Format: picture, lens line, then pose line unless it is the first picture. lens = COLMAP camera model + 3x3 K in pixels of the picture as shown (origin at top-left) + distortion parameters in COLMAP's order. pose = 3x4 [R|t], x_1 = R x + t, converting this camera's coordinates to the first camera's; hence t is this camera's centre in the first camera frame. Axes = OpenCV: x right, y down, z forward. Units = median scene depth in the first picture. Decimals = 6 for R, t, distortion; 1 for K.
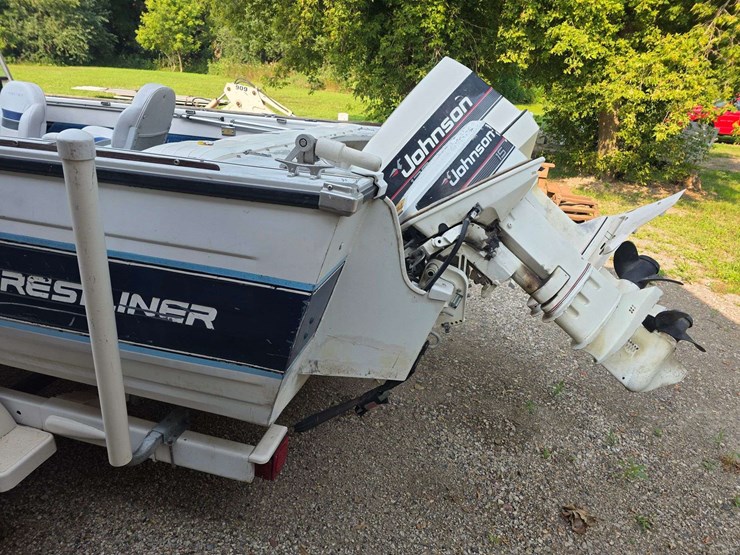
lens RADIAL K [[498.5, 0, 367.6], [0, 498.5, 280.0], [0, 0, 1]] dist [0.059212, -0.055951]
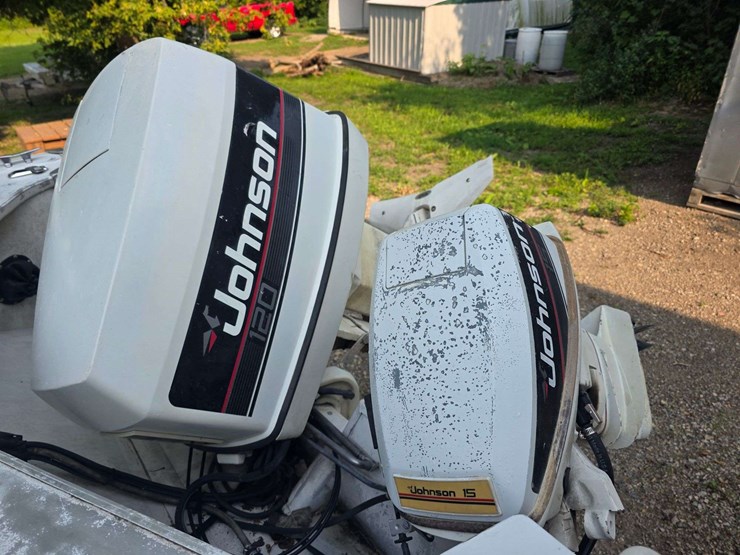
lens RADIAL K [[497.7, 0, 374.6], [0, 497.7, 277.6], [0, 0, 1]] dist [0.065699, -0.064205]
pose [[0.607518, -0.476756, 0.635316, -0.105339], [0.380850, 0.876738, 0.293739, -0.334132], [-0.697047, 0.063508, 0.714207, 0.601278]]
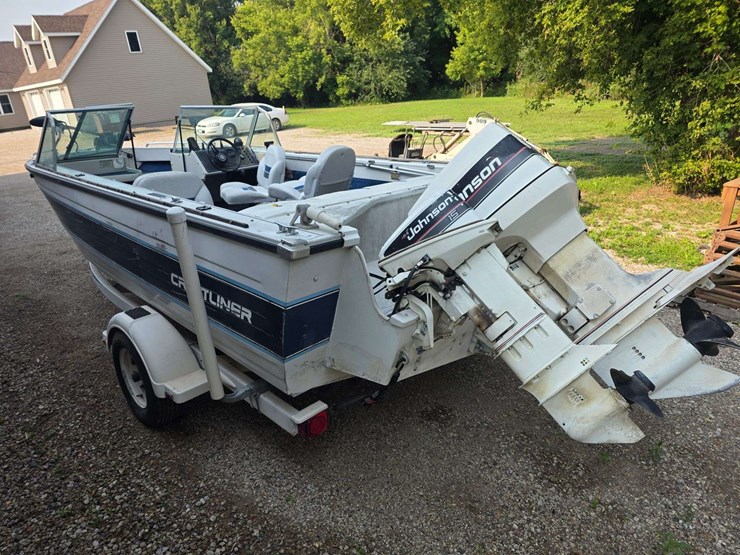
lens RADIAL K [[496.8, 0, 371.9], [0, 496.8, 281.8], [0, 0, 1]] dist [0.069913, -0.069674]
pose [[0.845952, 0.089733, -0.525655, 0.583648], [-0.103502, 0.994624, 0.003220, -0.055712], [0.523118, 0.051683, 0.850692, -0.109691]]
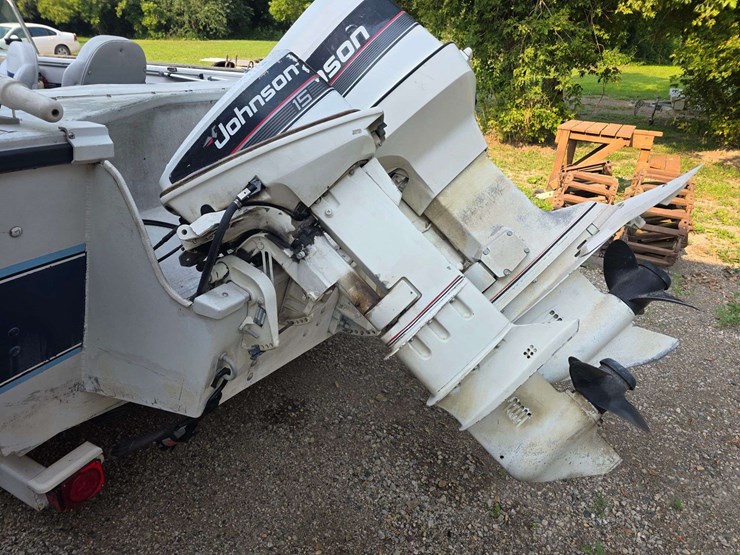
lens RADIAL K [[496.8, 0, 371.9], [0, 496.8, 281.8], [0, 0, 1]] dist [0.069913, -0.069674]
pose [[0.971734, 0.072979, -0.224515, 0.397285], [-0.059844, 0.996104, 0.064769, -0.050835], [0.228367, -0.049503, 0.972316, 0.293114]]
